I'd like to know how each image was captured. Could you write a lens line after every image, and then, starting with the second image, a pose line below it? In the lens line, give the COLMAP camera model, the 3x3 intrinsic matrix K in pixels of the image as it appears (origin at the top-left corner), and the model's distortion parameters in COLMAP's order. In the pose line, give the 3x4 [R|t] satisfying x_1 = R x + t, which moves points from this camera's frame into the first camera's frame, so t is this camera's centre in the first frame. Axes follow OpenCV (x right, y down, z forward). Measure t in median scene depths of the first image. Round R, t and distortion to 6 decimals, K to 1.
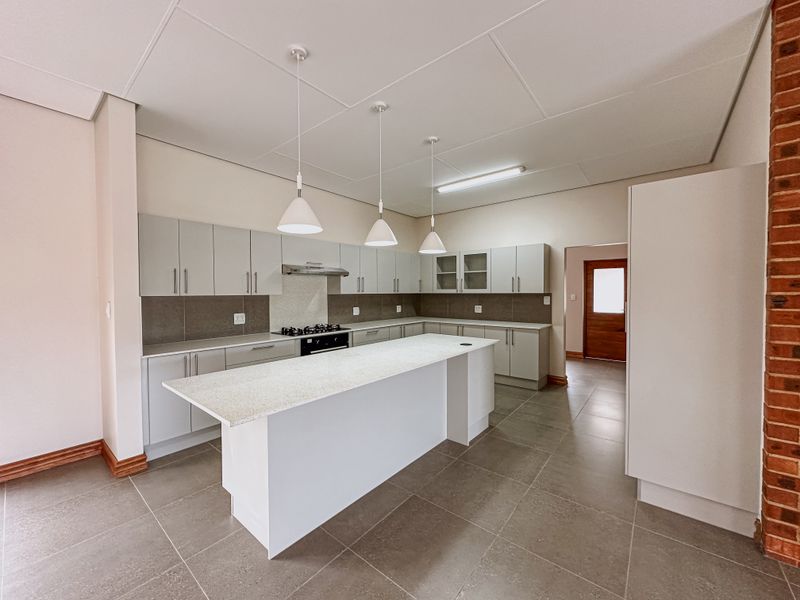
lens RADIAL K [[319.6, 0, 400.0], [0, 319.6, 300.0], [0, 0, 1]] dist [0.000825, 0.000241]
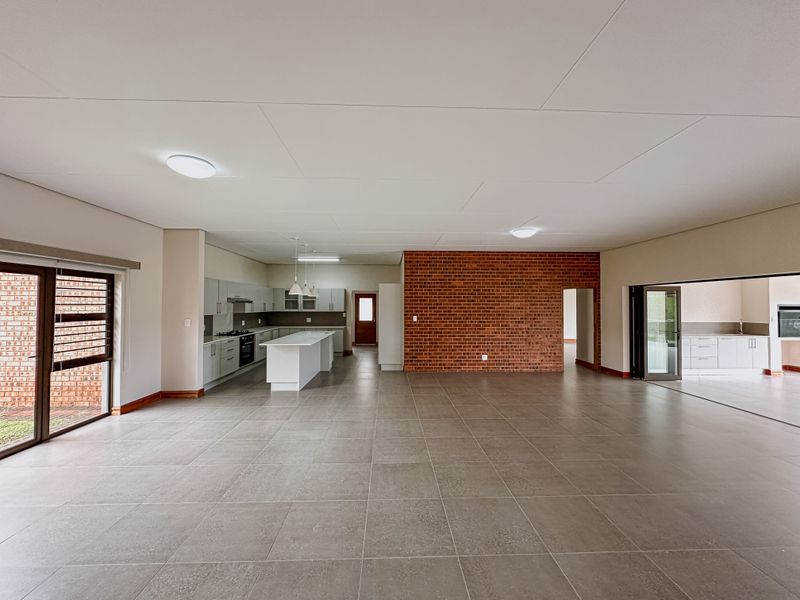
lens RADIAL K [[319.6, 0, 400.0], [0, 319.6, 300.0], [0, 0, 1]] dist [0.000825, 0.000241]
pose [[0.749902, 0.017951, 0.661305, -0.659336], [0.010247, 0.999197, -0.038742, -0.011732], [-0.661469, 0.035829, 0.749116, -0.821518]]
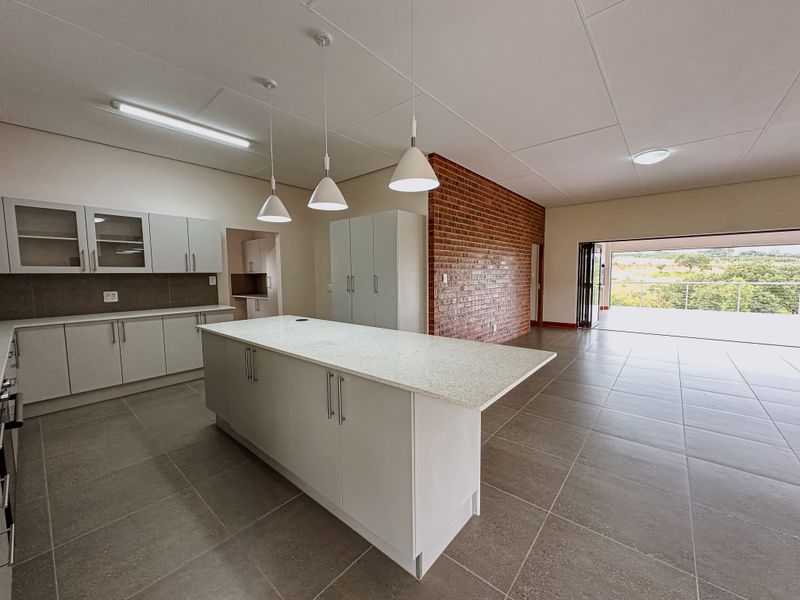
lens RADIAL K [[319.6, 0, 400.0], [0, 319.6, 300.0], [0, 0, 1]] dist [0.000825, 0.000241]
pose [[0.022830, -0.076144, 0.996835, -0.487690], [0.035986, 0.996512, 0.075295, 0.006922], [-0.999091, 0.034153, 0.025490, 0.419629]]
